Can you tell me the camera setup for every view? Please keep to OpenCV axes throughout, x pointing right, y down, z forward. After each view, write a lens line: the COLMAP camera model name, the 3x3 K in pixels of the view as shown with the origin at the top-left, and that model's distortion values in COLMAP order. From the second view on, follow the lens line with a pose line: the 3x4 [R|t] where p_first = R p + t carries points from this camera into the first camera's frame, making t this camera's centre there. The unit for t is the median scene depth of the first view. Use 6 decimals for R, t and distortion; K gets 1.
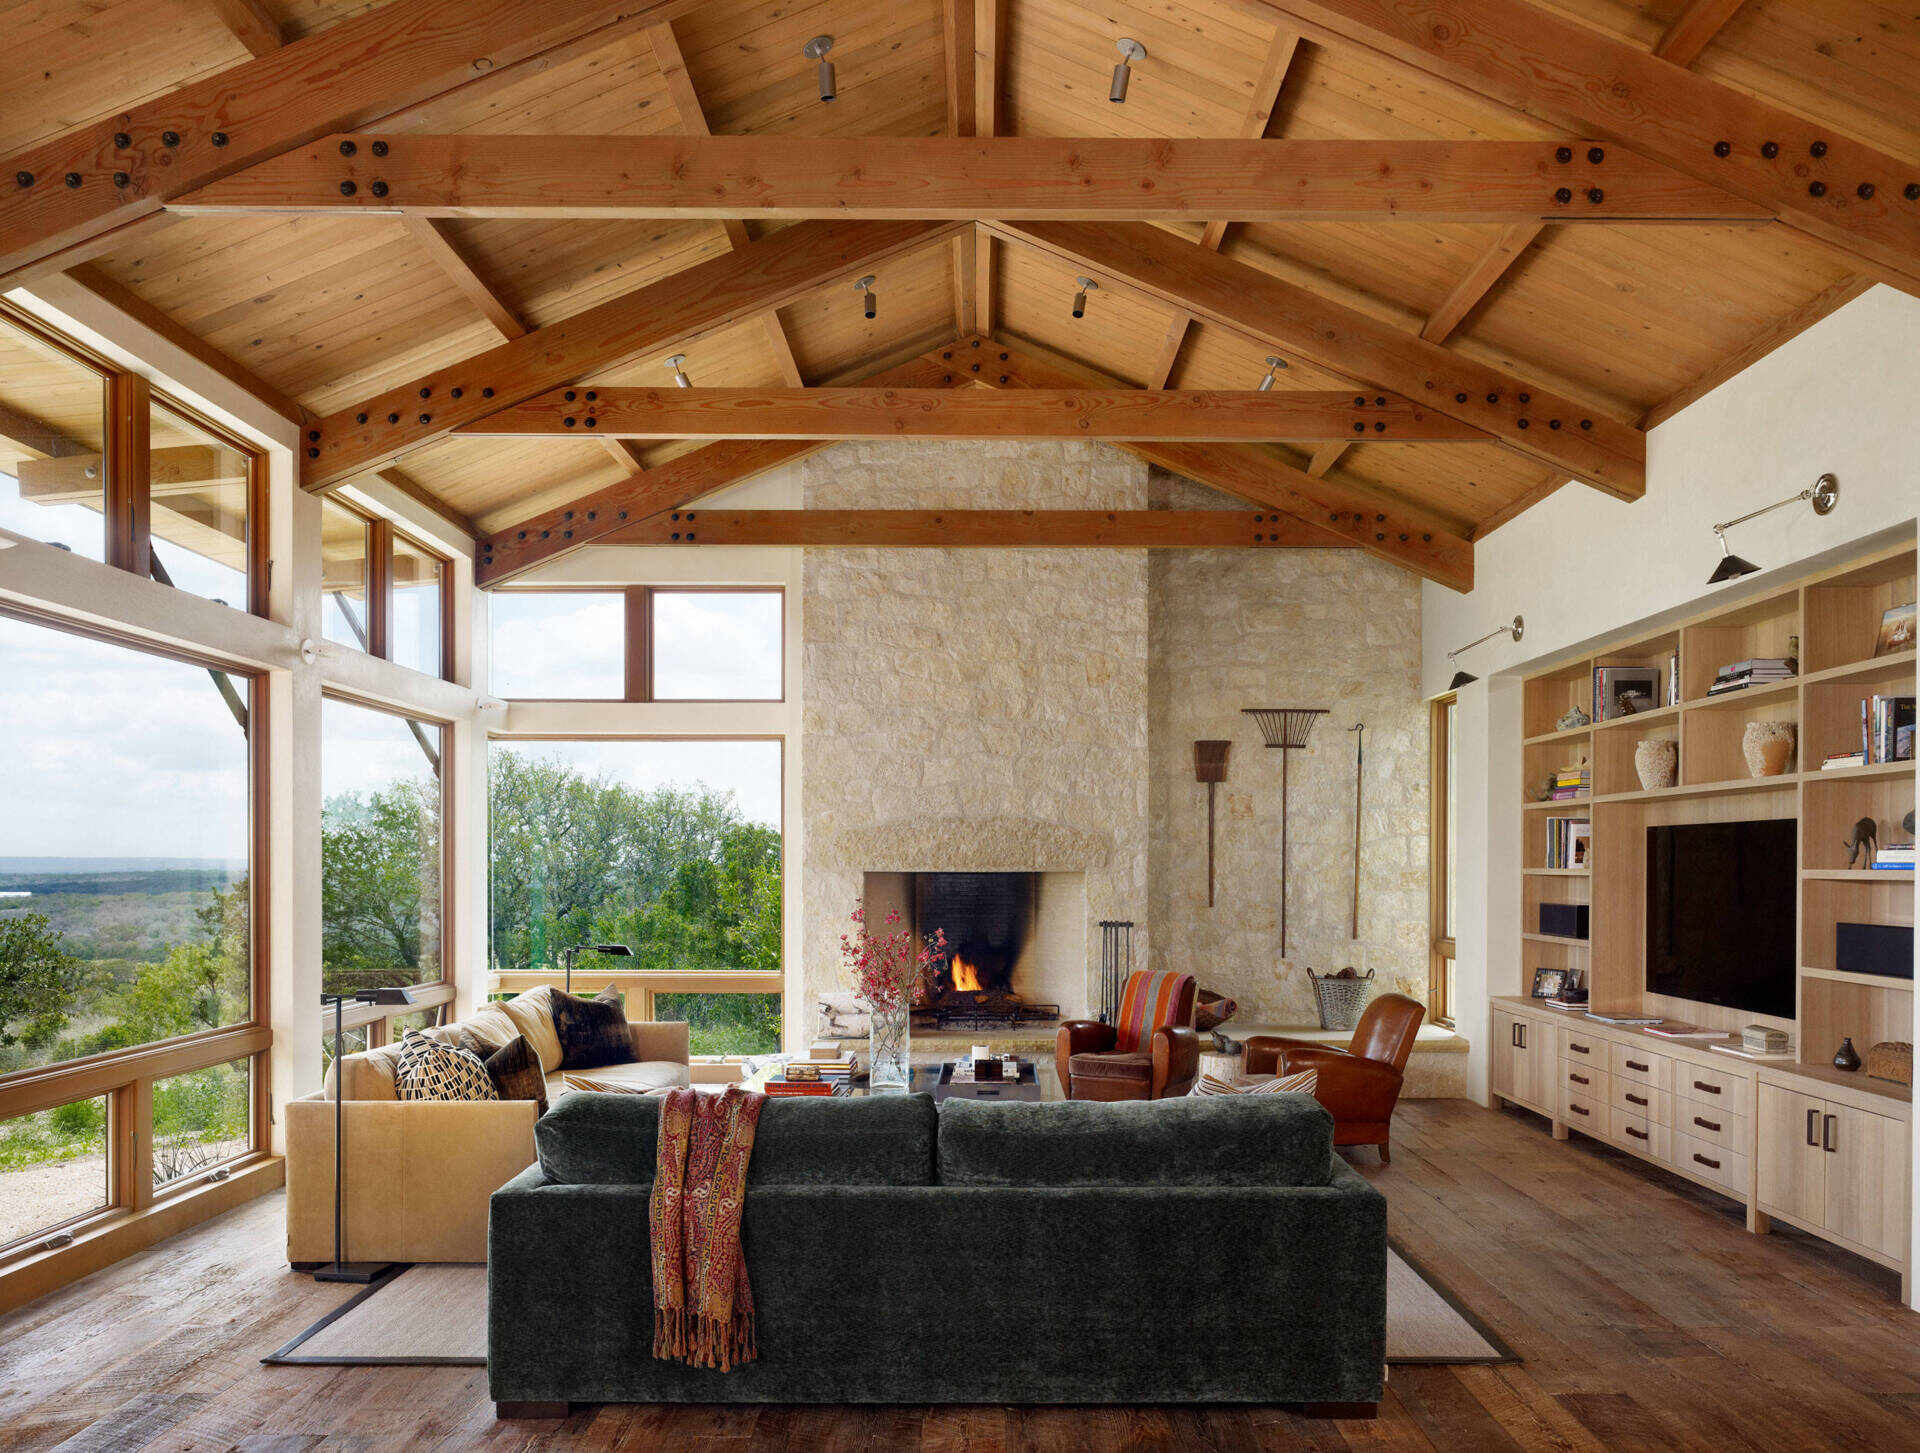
lens RADIAL K [[1474.2, 0, 1000.4], [0, 1474.2, 878.9], [0, 0, 1]] dist [-0.008459, 0.000658]
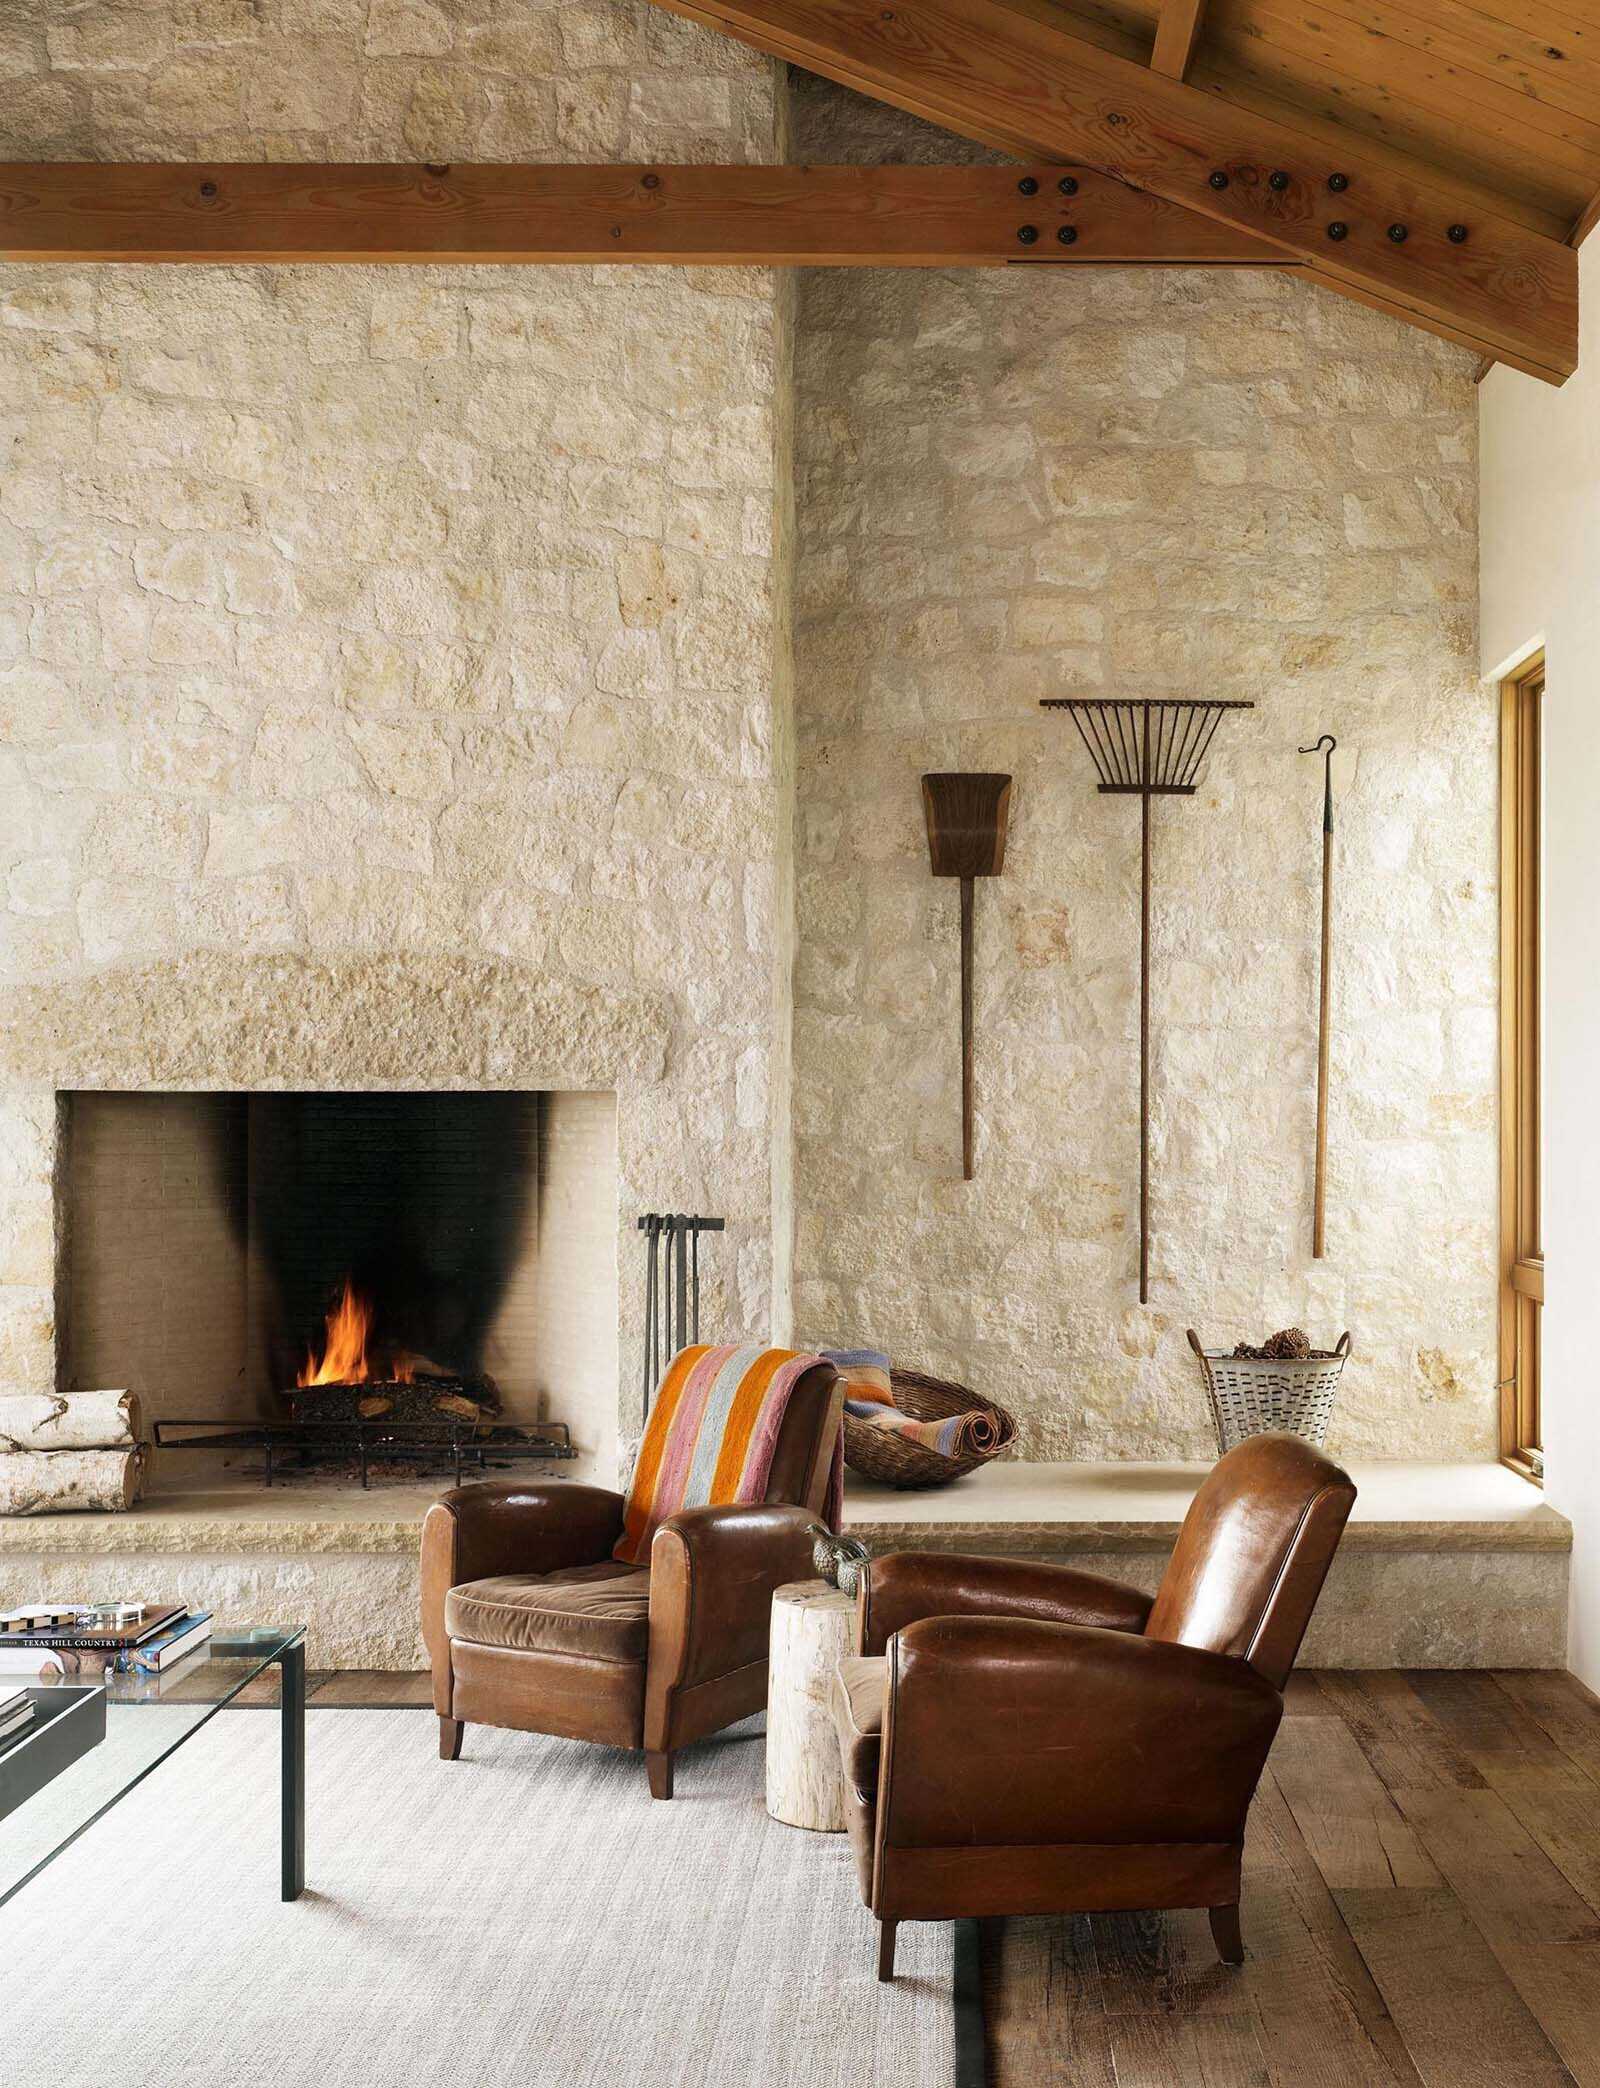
lens RADIAL K [[2348.7, 0, 1004.4], [0, 2348.7, 1112.3], [0, 0, 1]] dist [-0.021983, 0.013448]
pose [[0.999975, 0.000019, 0.007079, 0.154028], [0.000058, 0.999940, -0.010981, 0.007714], [-0.007079, 0.010981, 0.999915, 0.356486]]
